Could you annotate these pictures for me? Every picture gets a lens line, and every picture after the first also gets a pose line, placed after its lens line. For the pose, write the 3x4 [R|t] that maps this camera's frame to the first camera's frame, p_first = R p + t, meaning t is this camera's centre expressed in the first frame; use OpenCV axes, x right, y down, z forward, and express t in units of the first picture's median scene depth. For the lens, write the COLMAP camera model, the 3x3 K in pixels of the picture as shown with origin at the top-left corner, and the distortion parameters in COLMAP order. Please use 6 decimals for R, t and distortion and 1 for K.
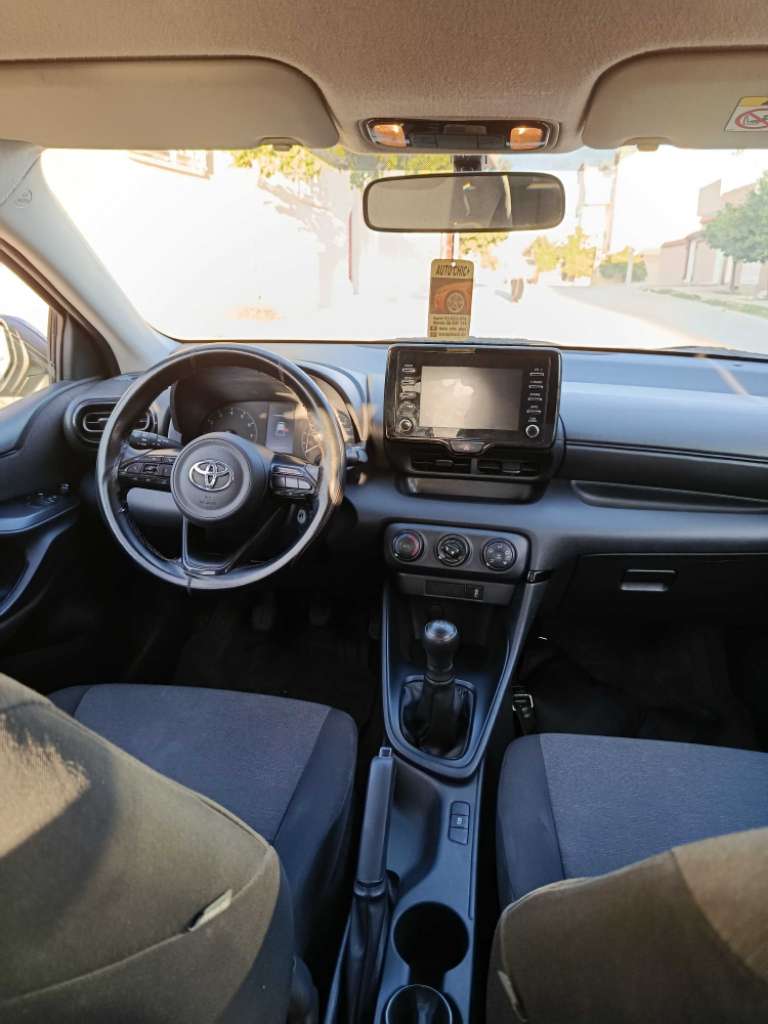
lens RADIAL K [[718.7, 0, 384.0], [0, 718.7, 512.0], [0, 0, 1]] dist [0.030235, 0.001287]
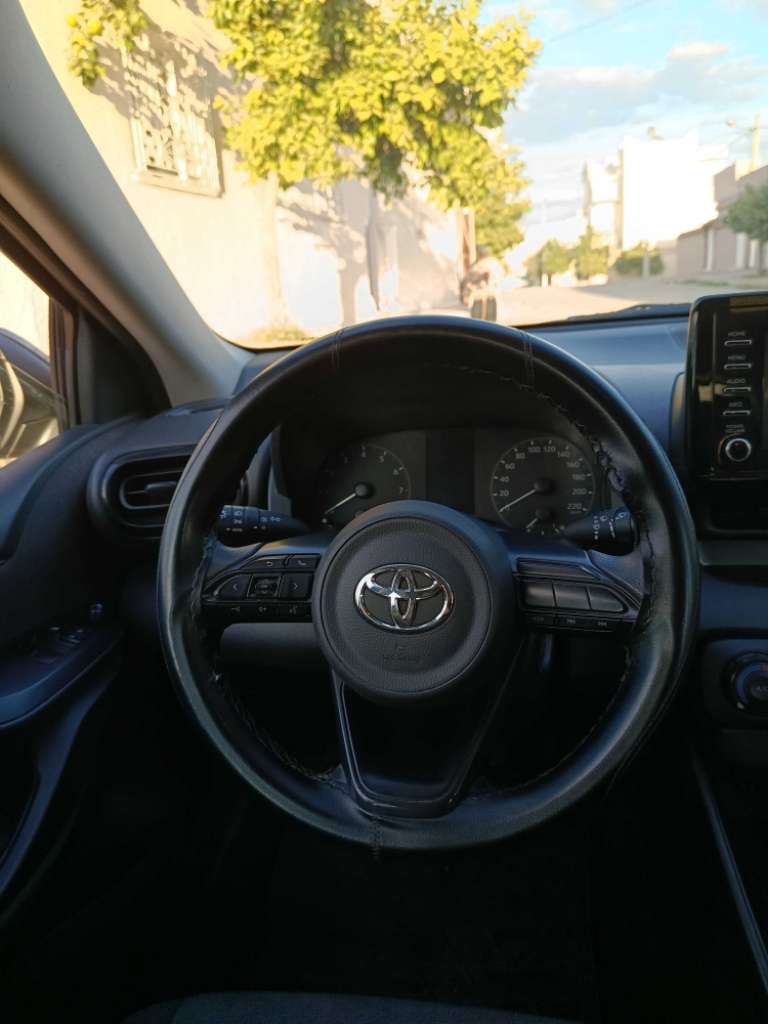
lens RADIAL K [[696.5, 0, 384.0], [0, 696.5, 512.0], [0, 0, 1]] dist [0.022551, -0.002303]
pose [[0.996375, -0.082177, -0.021988, -0.185086], [0.081709, 0.996427, -0.021393, -0.076091], [0.023668, 0.019518, 0.999529, 0.424354]]
